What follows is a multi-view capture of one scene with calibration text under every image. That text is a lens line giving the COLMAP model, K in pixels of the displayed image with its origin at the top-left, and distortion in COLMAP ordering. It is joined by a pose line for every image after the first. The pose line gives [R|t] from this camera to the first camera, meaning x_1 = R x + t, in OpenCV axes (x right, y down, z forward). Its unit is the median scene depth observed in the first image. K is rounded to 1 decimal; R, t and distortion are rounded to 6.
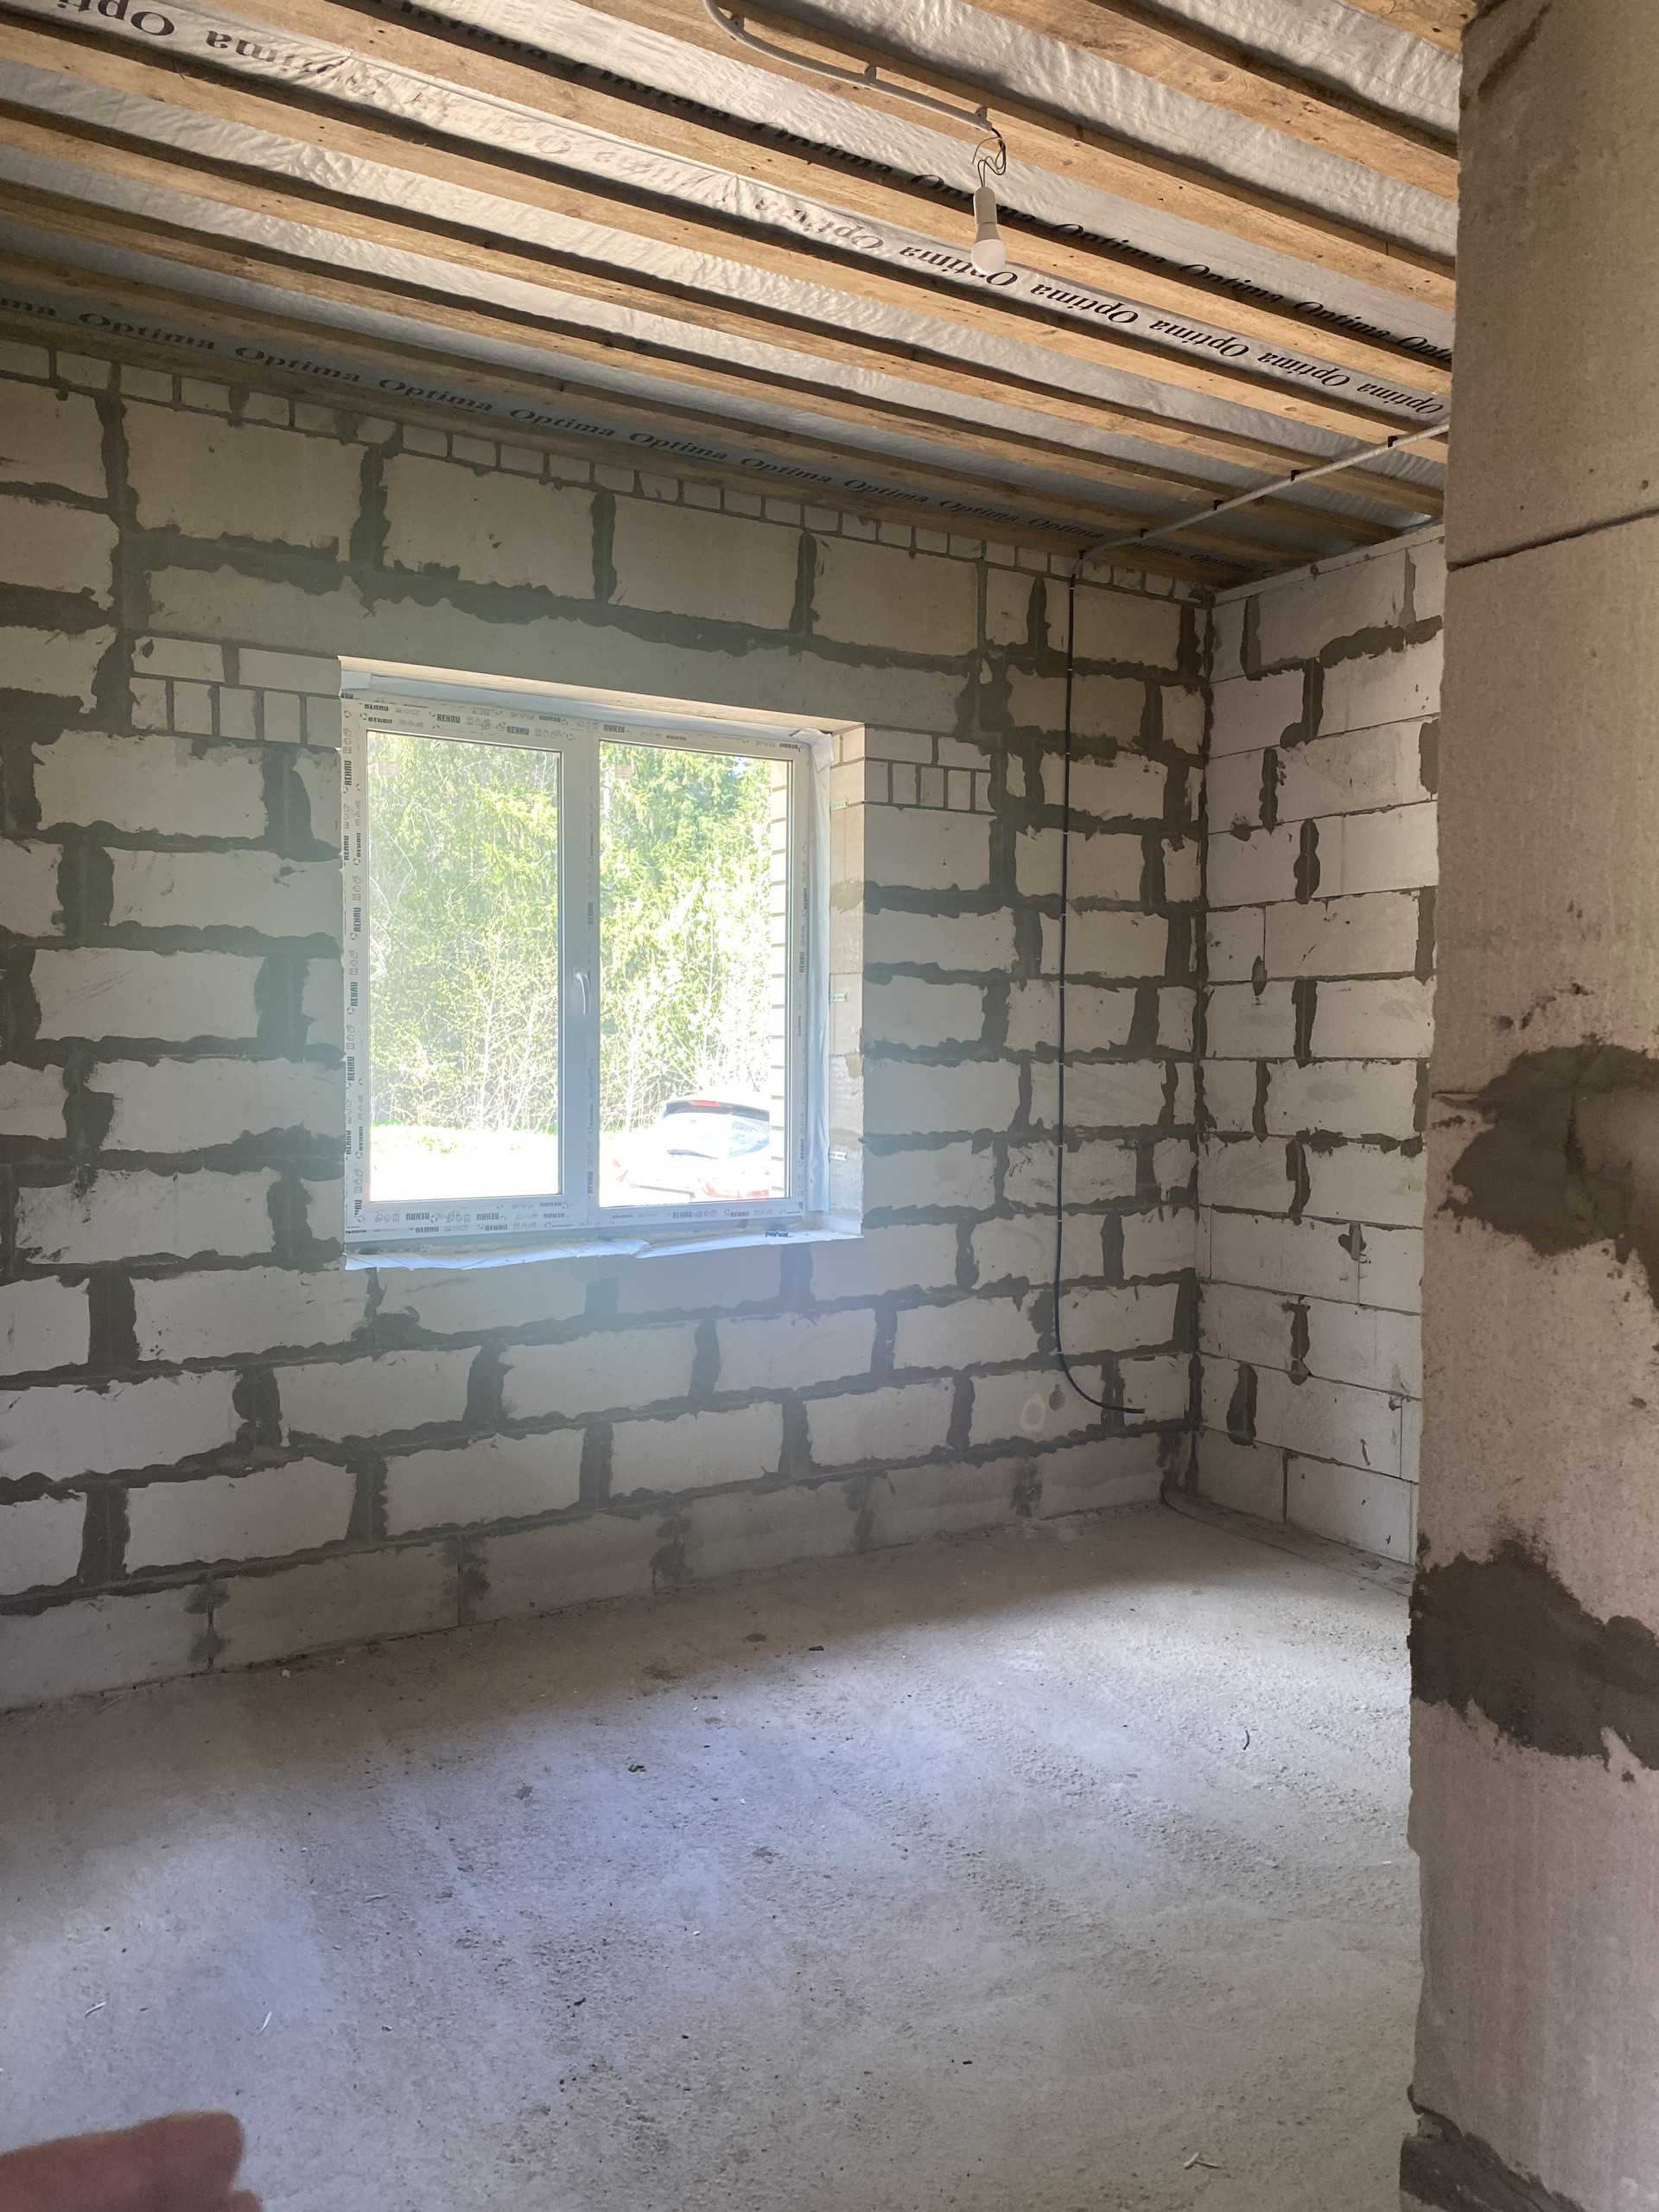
lens RADIAL K [[1639.5, 0, 918.8], [0, 1639.5, 1107.5], [0, 0, 1]] dist [0.161691, -0.229273]
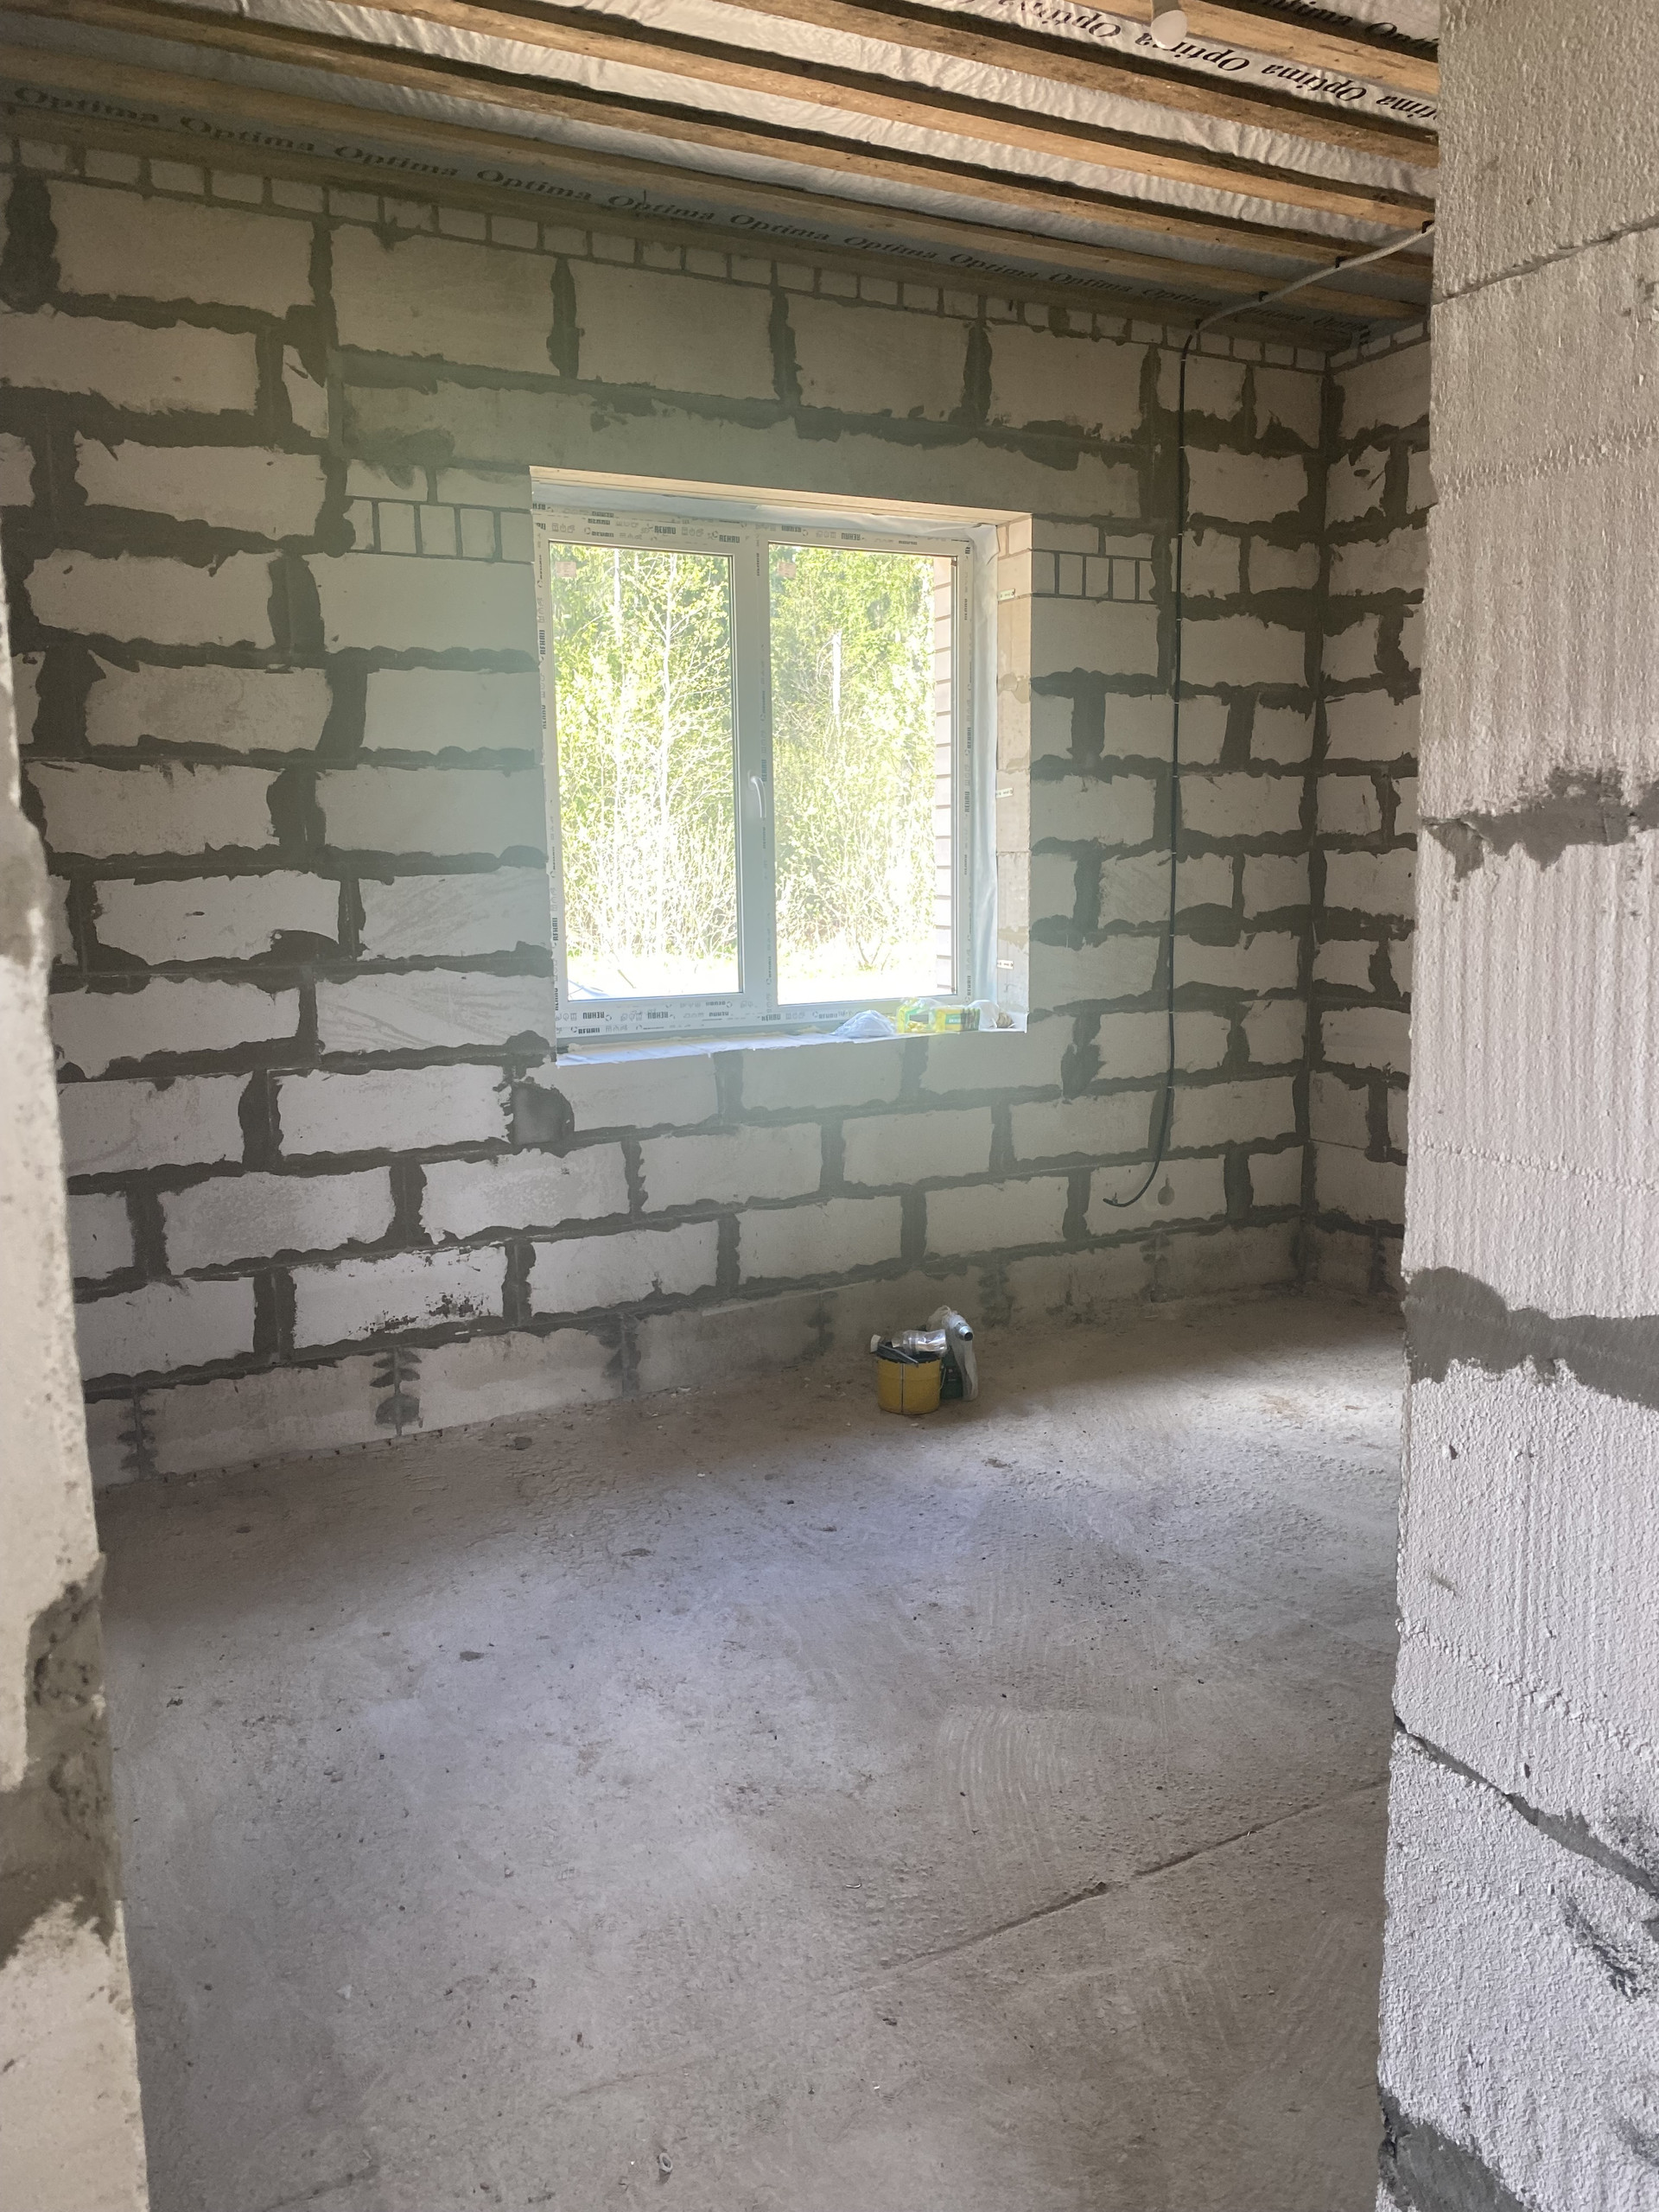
lens RADIAL K [[1680.7, 0, 829.5], [0, 1680.7, 1106.0], [0, 0, 1]] dist [0.008981, -0.012055]
pose [[0.997533, -0.010177, -0.069460, -0.087056], [0.018272, 0.992973, 0.116924, 0.001081], [0.067782, -0.117905, 0.990709, -0.054329]]
